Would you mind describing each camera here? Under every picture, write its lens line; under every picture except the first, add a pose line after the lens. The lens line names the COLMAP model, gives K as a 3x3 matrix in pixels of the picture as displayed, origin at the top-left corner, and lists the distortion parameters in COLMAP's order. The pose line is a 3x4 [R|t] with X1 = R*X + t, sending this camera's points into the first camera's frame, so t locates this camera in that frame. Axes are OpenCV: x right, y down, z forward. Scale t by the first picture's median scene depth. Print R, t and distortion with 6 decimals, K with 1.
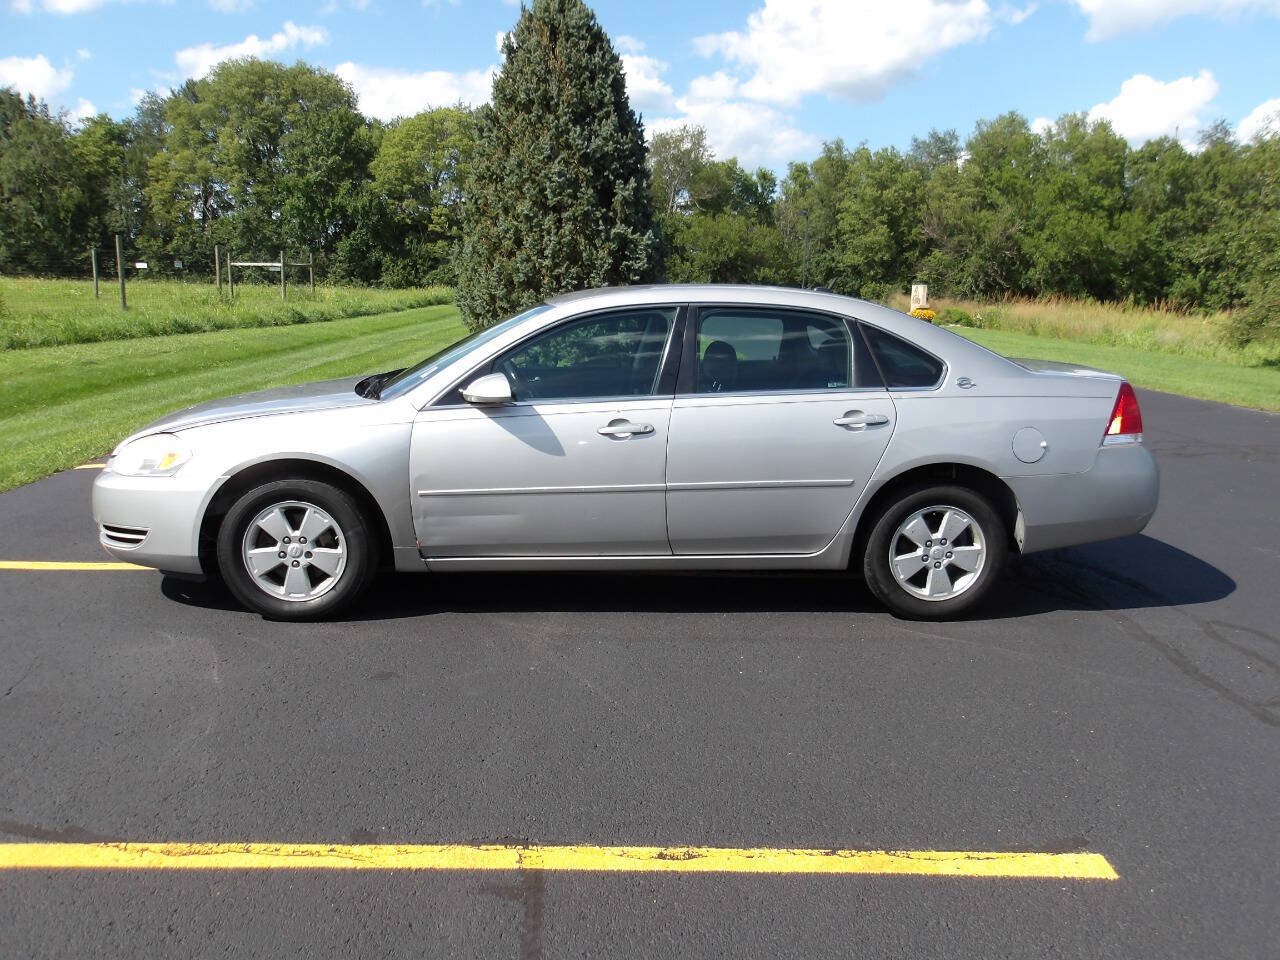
lens RADIAL K [[1060.9, 0, 640.0], [0, 1060.9, 480.0], [0, 0, 1]] dist [0.003693, 0.006191]
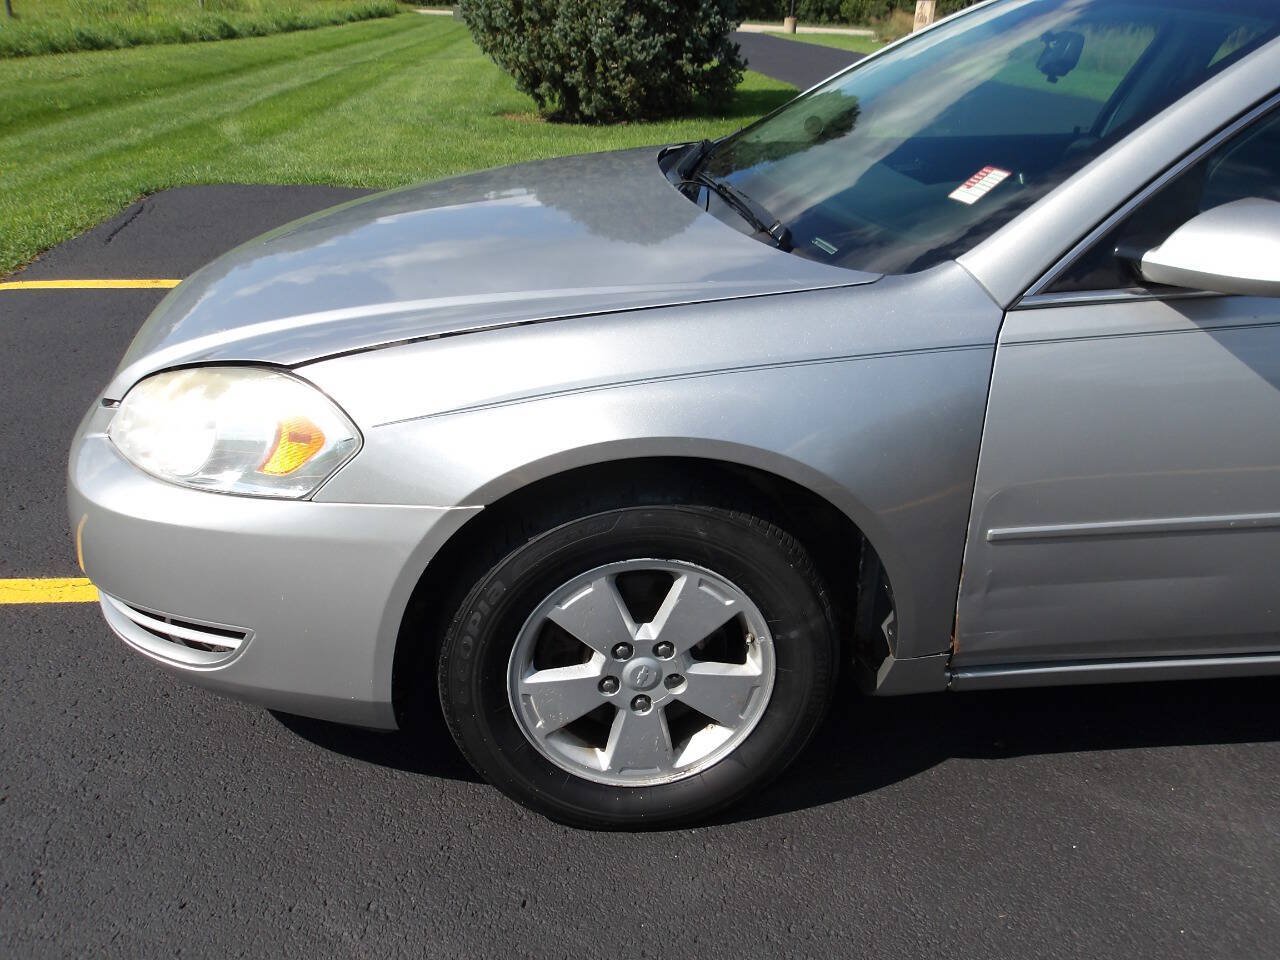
lens RADIAL K [[1060.9, 0, 640.0], [0, 1060.9, 480.0], [0, 0, 1]] dist [0.003693, 0.006191]
pose [[0.998483, -0.011342, 0.053879, -0.066459], [-0.001986, 0.970497, 0.241105, -0.018006], [-0.055024, -0.240846, 0.969002, 0.124429]]
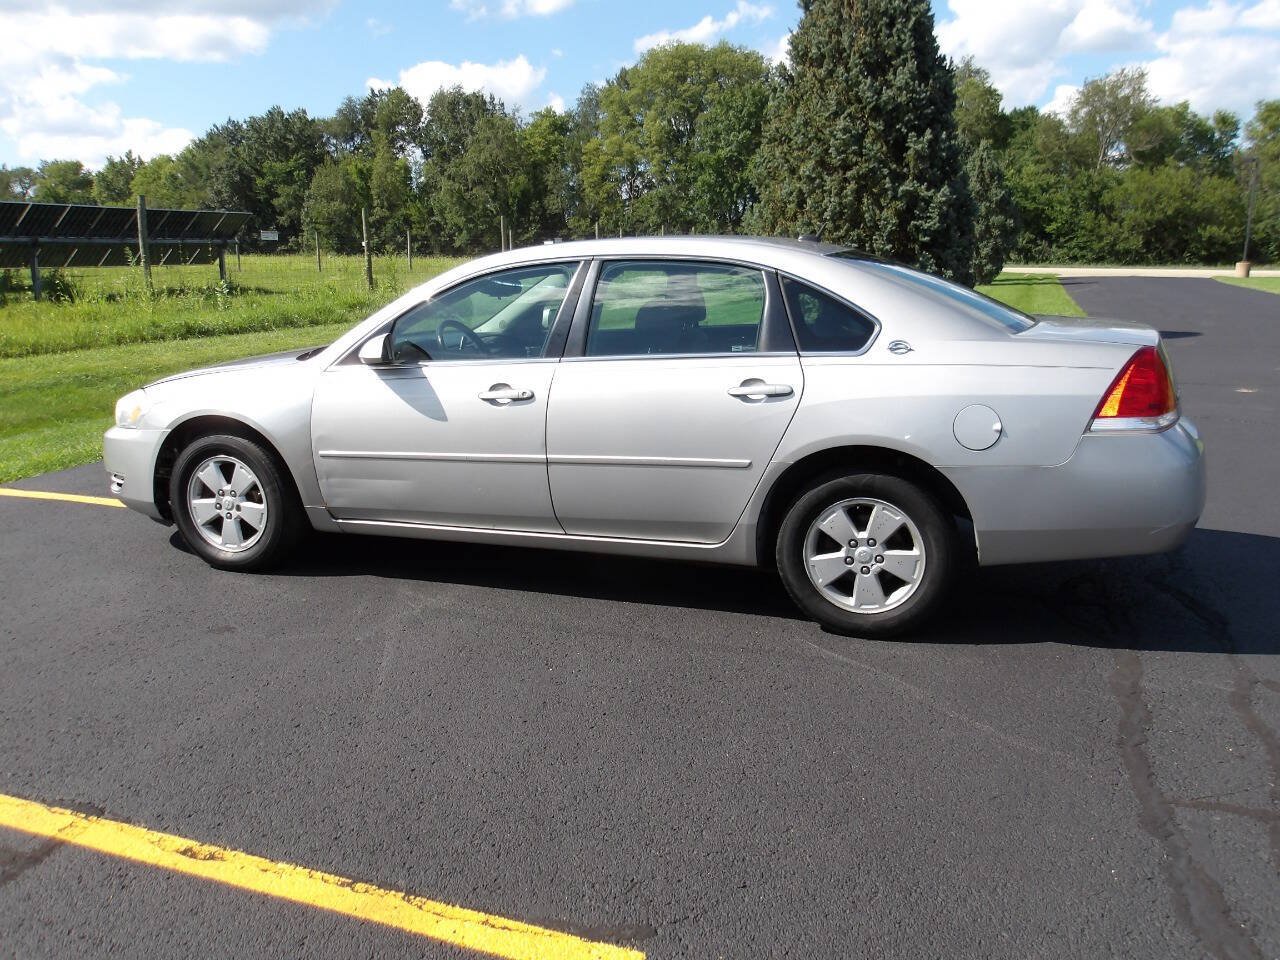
lens RADIAL K [[1063.9, 0, 637.3], [0, 1063.9, 476.6], [0, 0, 1]] dist [0.000658, 0.009080]
pose [[0.924352, 0.053907, -0.377713, 0.085285], [-0.045283, 0.998472, 0.031683, -0.002095], [0.378844, -0.012182, 0.925380, 0.035333]]
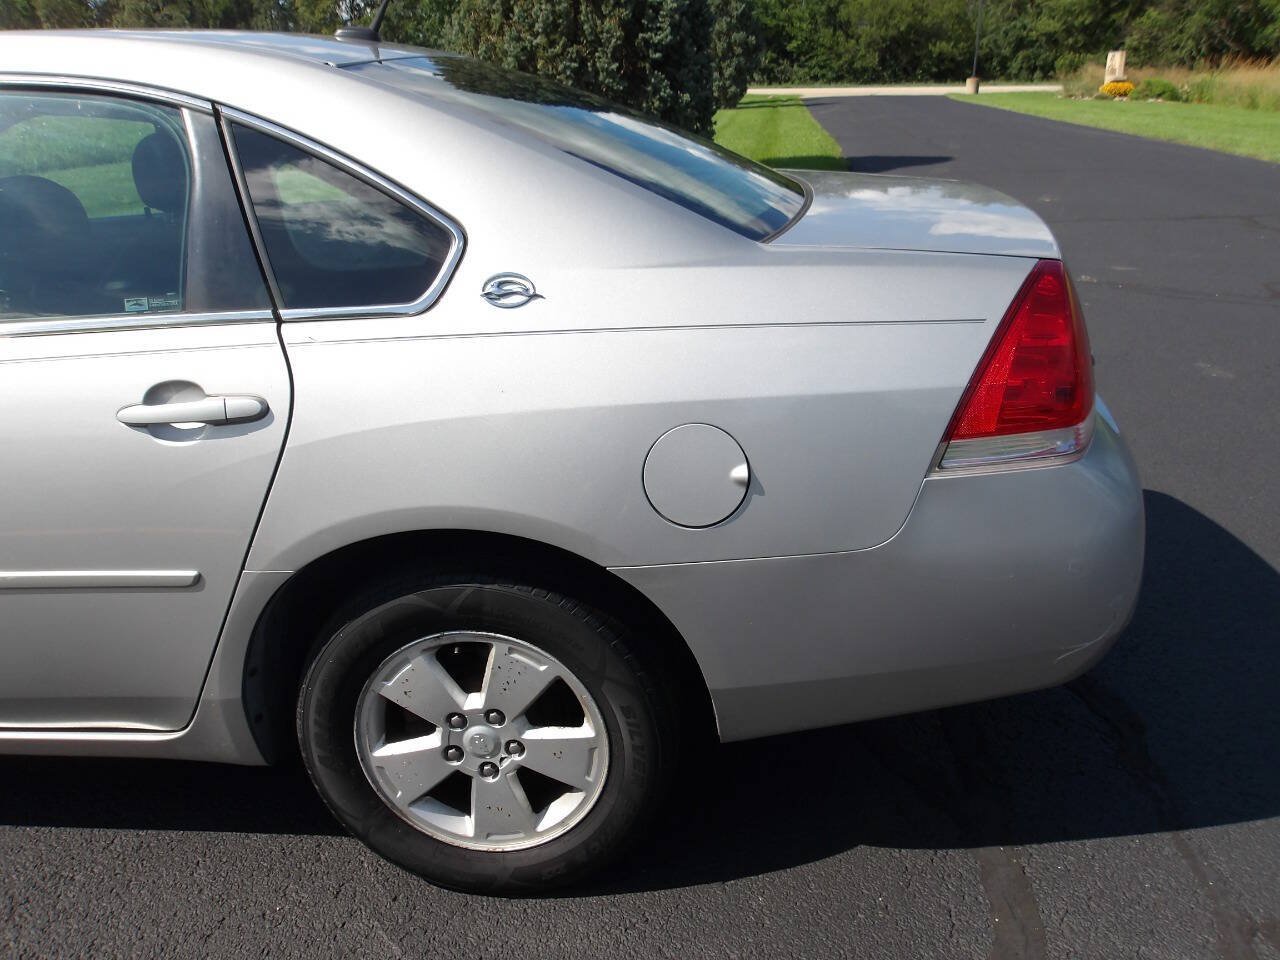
lens RADIAL K [[1060.9, 0, 640.0], [0, 1060.9, 480.0], [0, 0, 1]] dist [0.003693, 0.006191]
pose [[0.986230, 0.015315, -0.164671, 0.079587], [0.014968, 0.983350, 0.181106, -0.018369], [0.164703, -0.181076, 0.969579, 0.132311]]
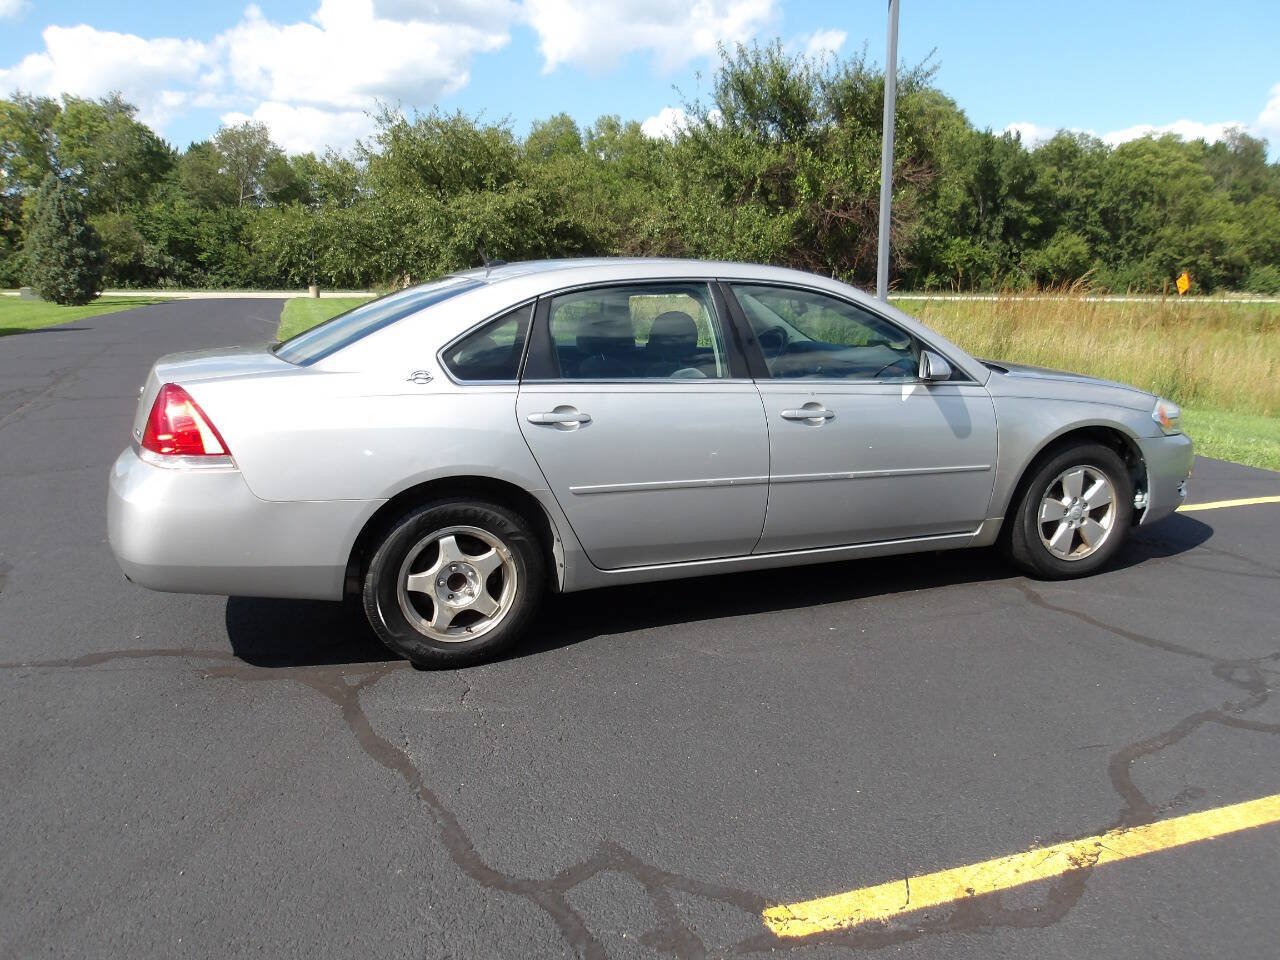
lens RADIAL K [[1060.9, 0, 640.0], [0, 1060.9, 480.0], [0, 0, 1]] dist [0.003693, 0.006191]
pose [[0.959787, -0.076449, 0.270119, 0.411138], [0.073564, 0.997073, 0.020805, 0.092210], [-0.270919, -0.000098, 0.962602, -0.432210]]
